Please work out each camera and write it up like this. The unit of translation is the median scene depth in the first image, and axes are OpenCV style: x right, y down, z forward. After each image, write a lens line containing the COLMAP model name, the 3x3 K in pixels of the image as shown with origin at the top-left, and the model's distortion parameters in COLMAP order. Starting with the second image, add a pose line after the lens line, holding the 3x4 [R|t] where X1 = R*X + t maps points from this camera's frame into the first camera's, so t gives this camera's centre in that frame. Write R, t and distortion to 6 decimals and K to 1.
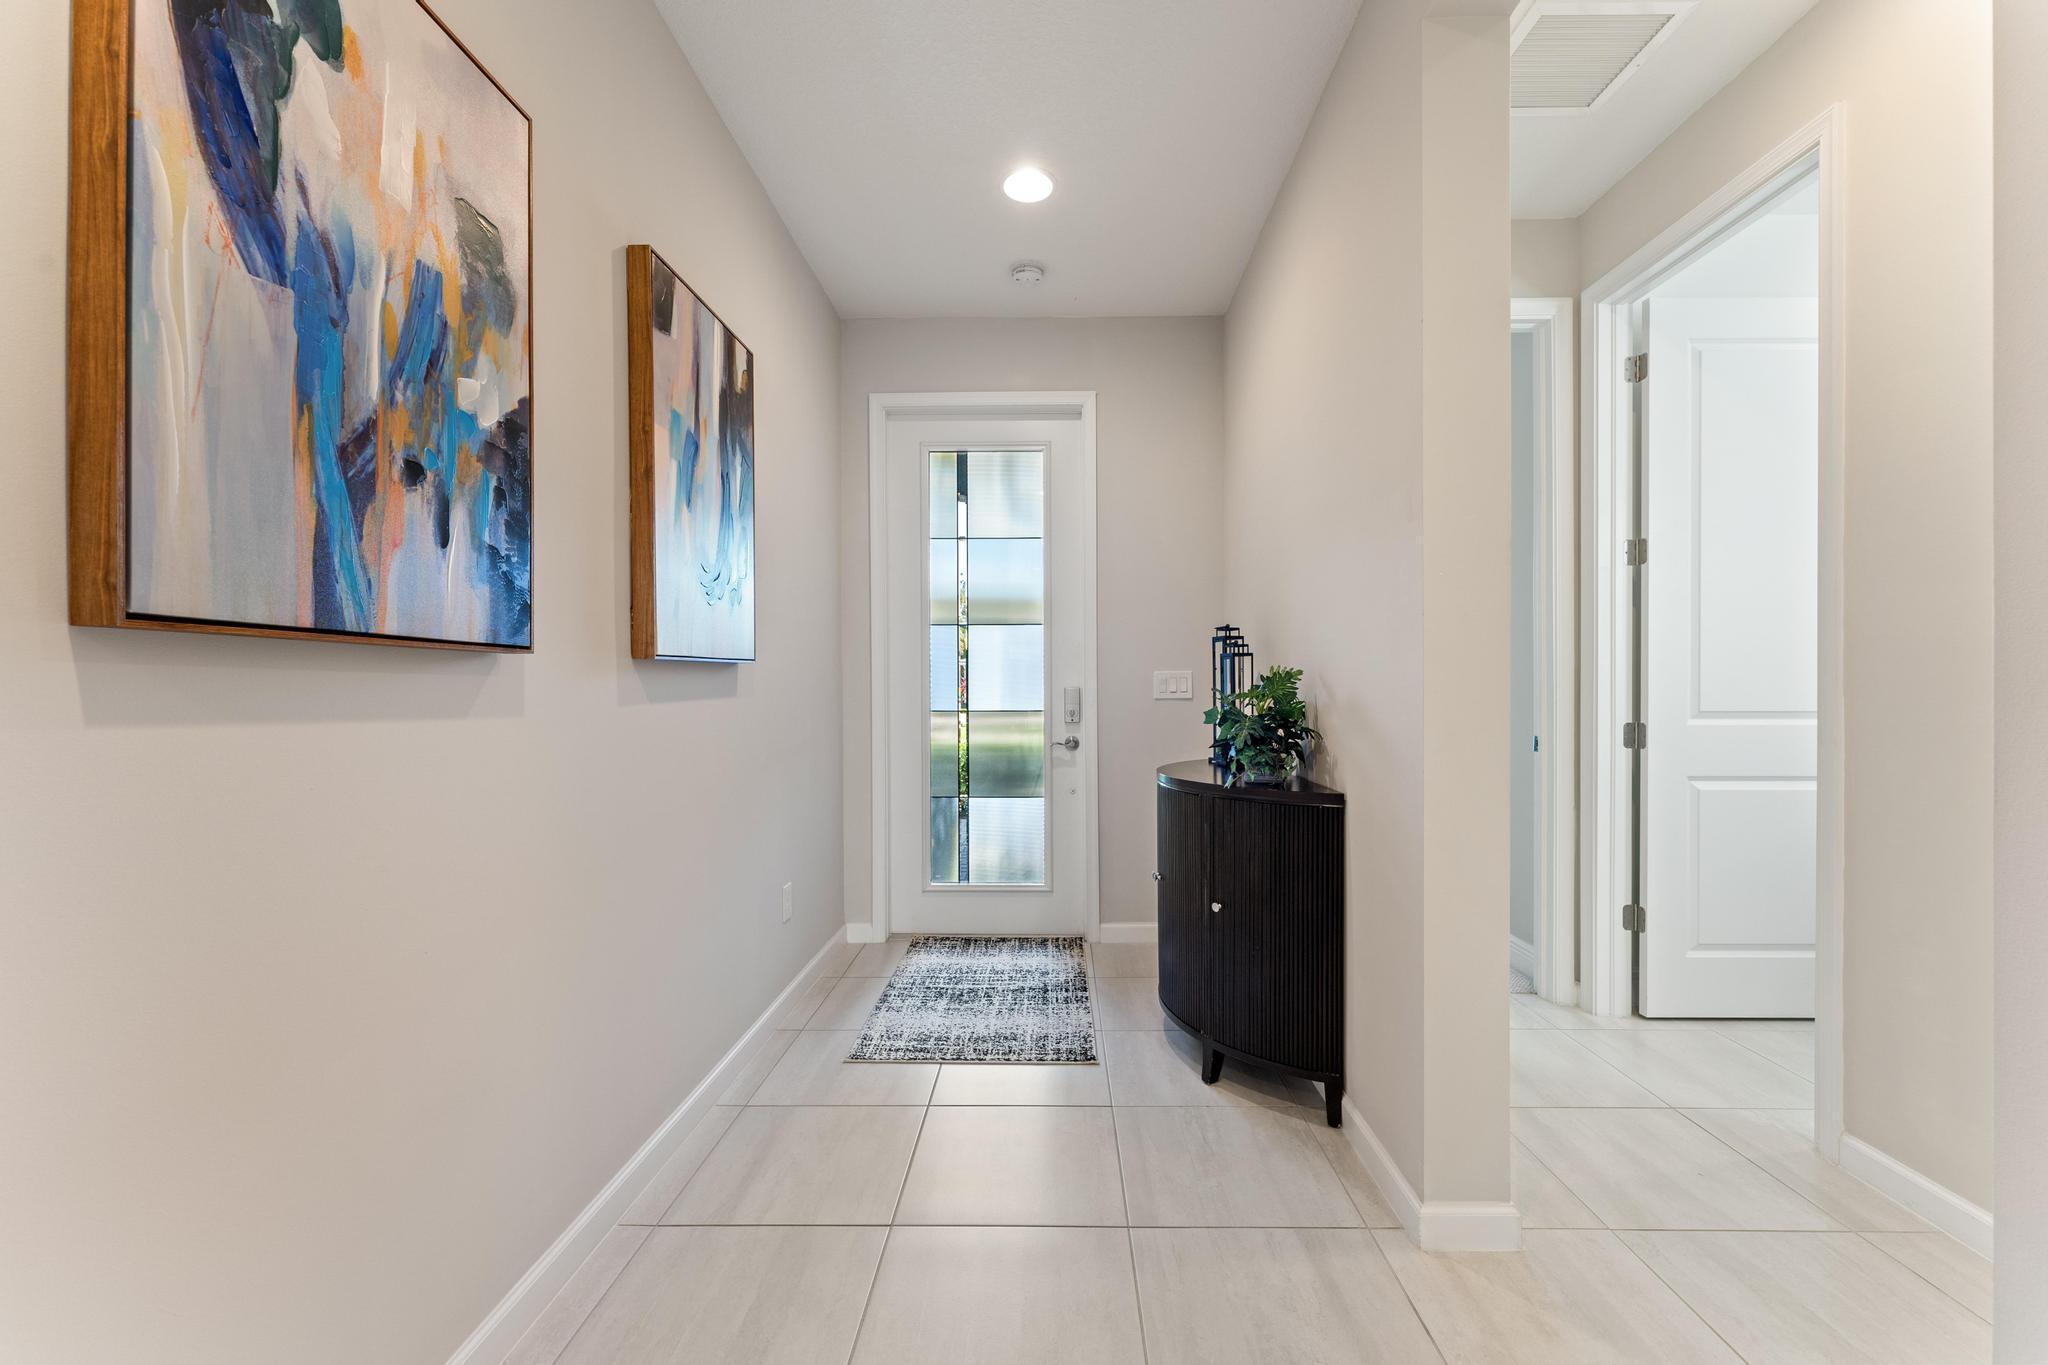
lens RADIAL K [[817.7, 0, 1028.5], [0, 817.7, 694.8], [0, 0, 1]] dist [0.003471, 0.000145]
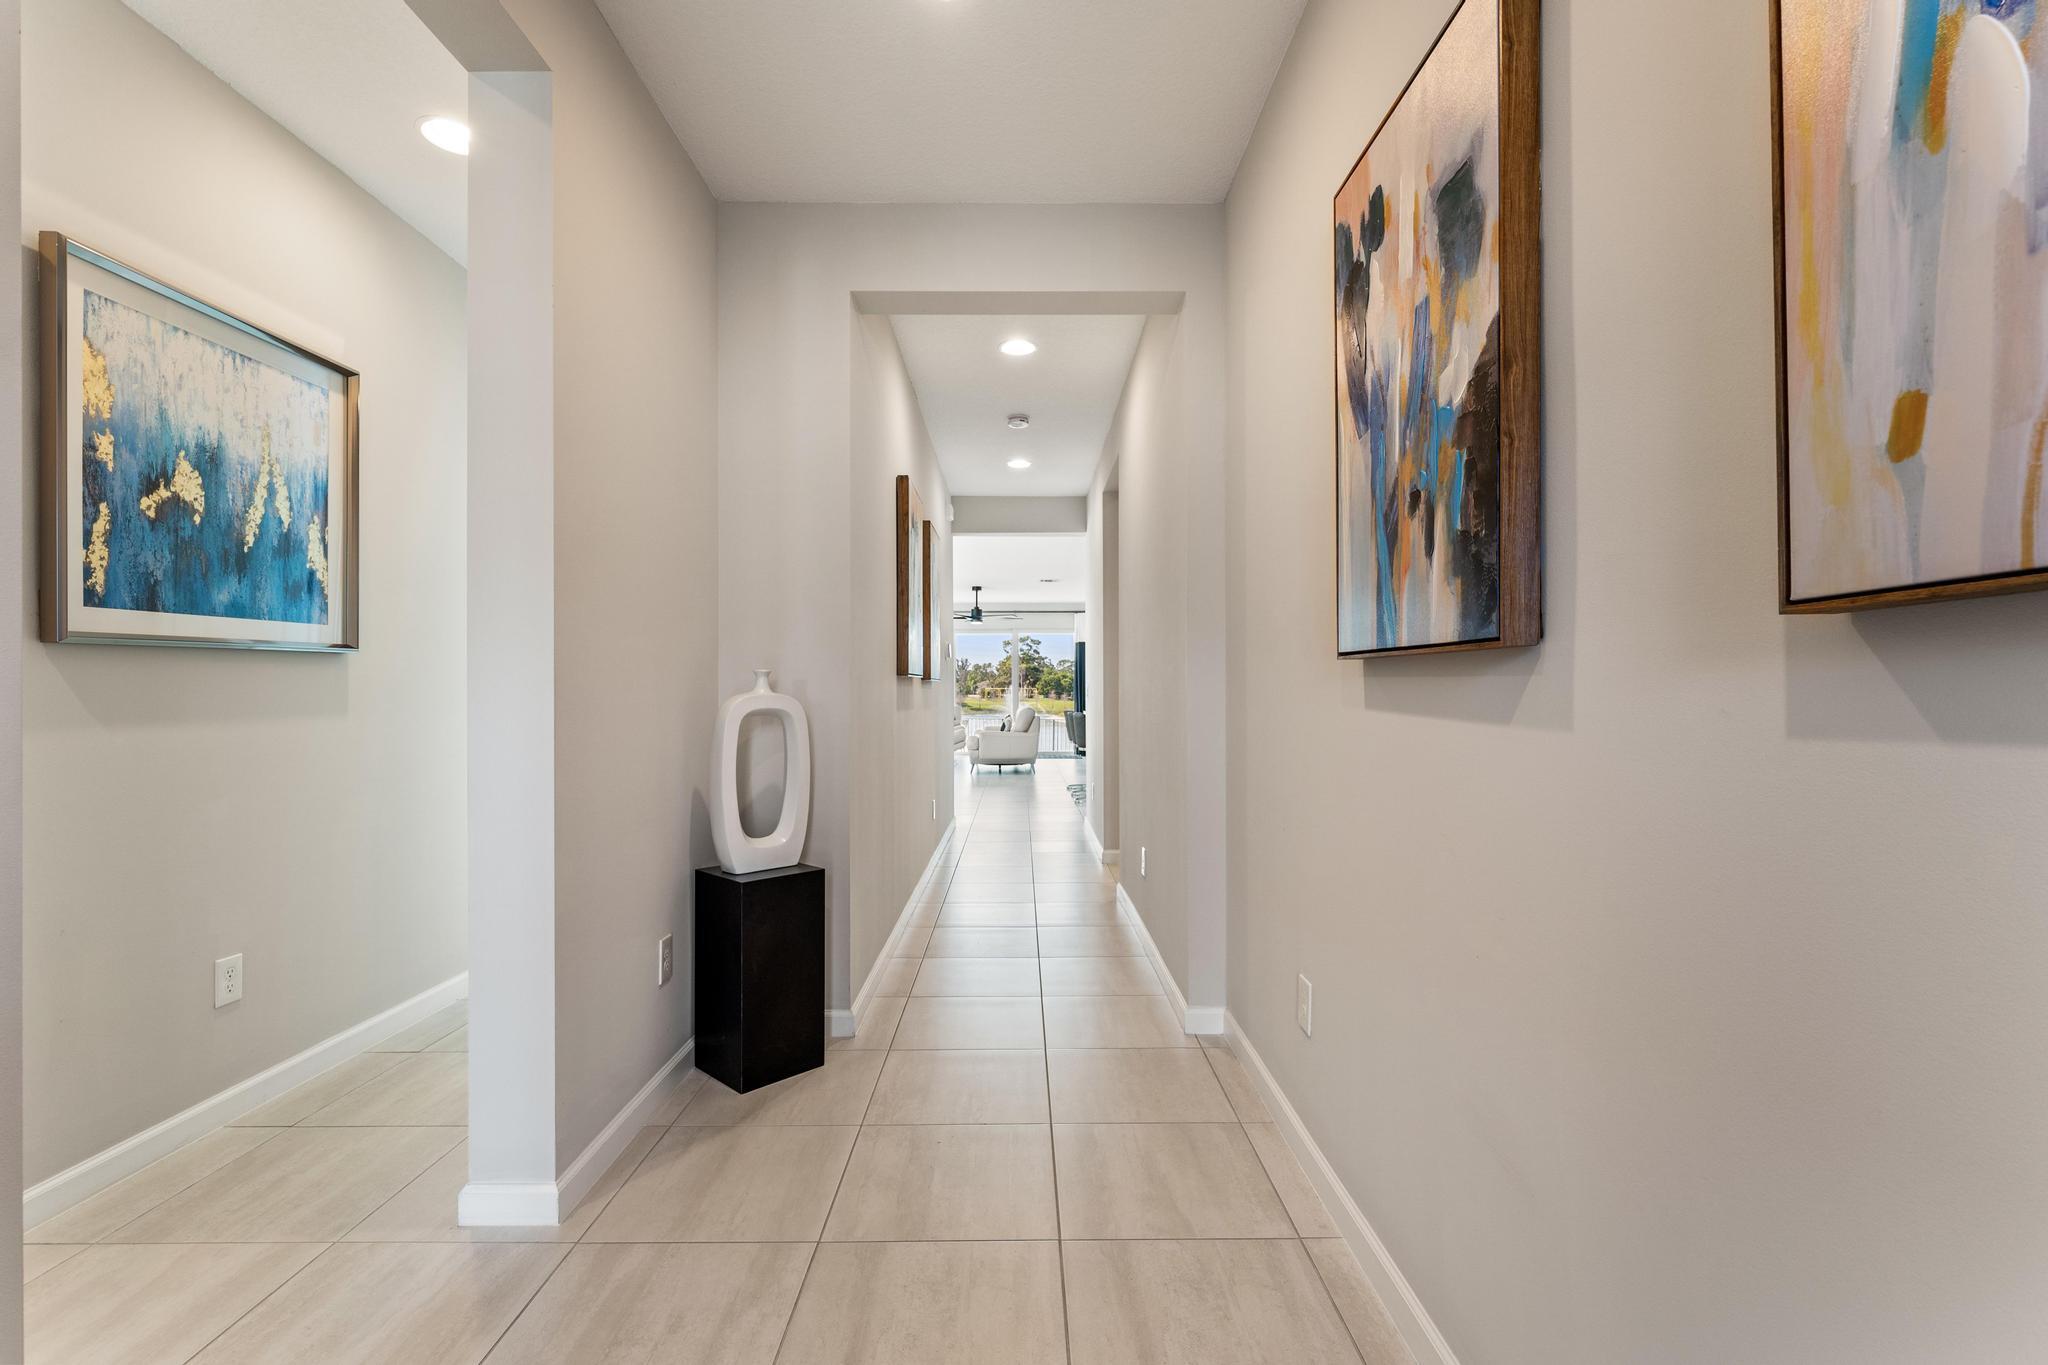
lens RADIAL K [[915.2, 0, 1022.7], [0, 915.2, 687.9], [0, 0, 1]] dist [0.000012, -0.000003]
pose [[-0.999239, 0.009208, -0.037901, -0.134308], [0.008929, 0.999932, 0.007506, -0.022088], [0.037967, 0.007162, -0.999253, 1.933172]]
